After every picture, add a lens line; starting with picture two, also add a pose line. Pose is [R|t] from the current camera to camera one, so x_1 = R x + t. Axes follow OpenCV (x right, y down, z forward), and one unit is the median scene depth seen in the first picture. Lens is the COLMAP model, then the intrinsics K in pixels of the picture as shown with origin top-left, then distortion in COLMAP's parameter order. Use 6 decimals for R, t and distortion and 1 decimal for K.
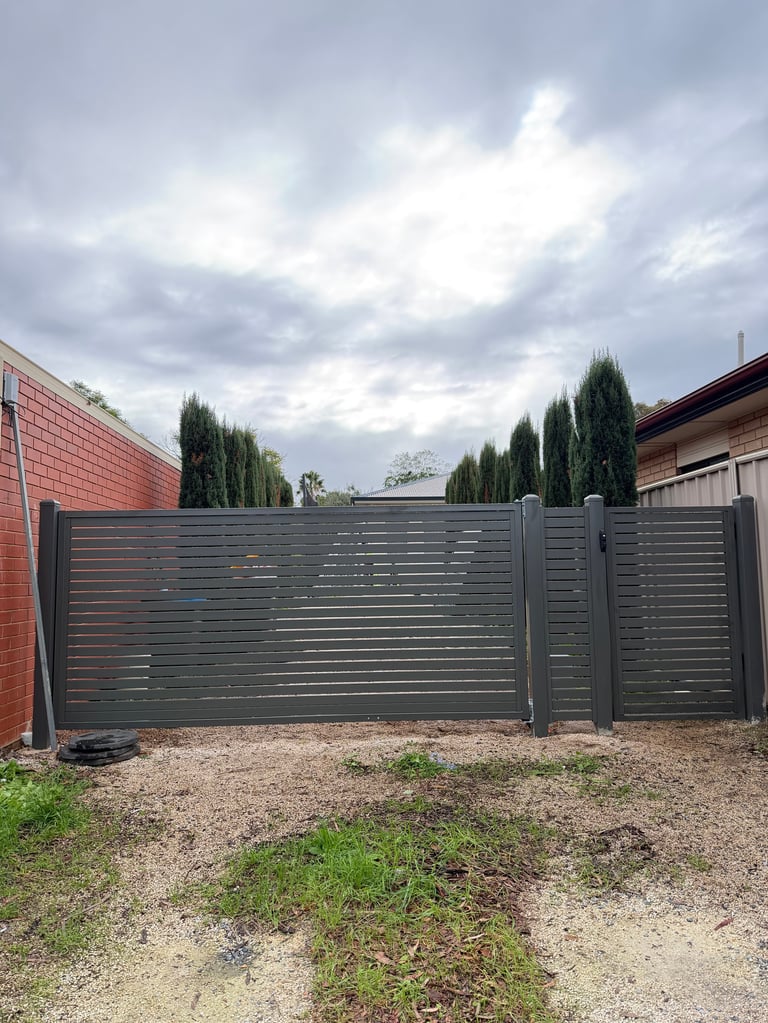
lens RADIAL K [[713.3, 0, 365.9], [0, 713.3, 524.0], [0, 0, 1]] dist [0.001467, -0.001145]
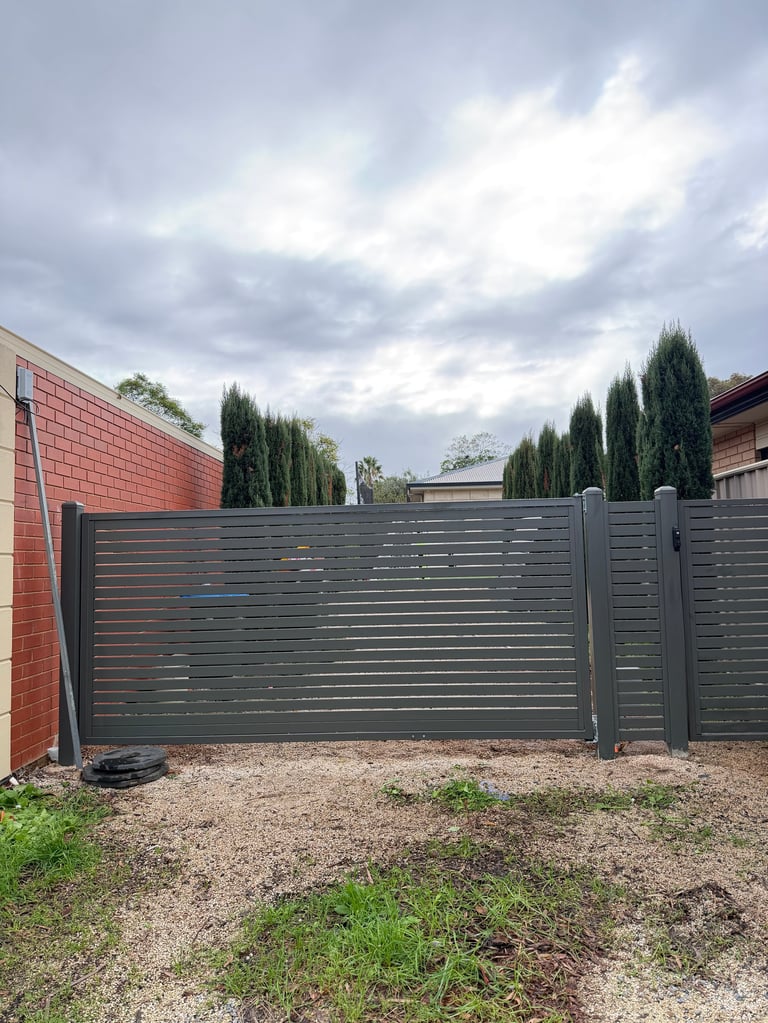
lens RADIAL K [[682.4, 0, 382.9], [0, 682.4, 519.4], [0, 0, 1]] dist [-0.002193, -0.008386]
pose [[0.997121, -0.013475, -0.074621, 0.035861], [0.015414, 0.999557, 0.025470, -0.029411], [0.074244, -0.026547, 0.996887, 0.141991]]
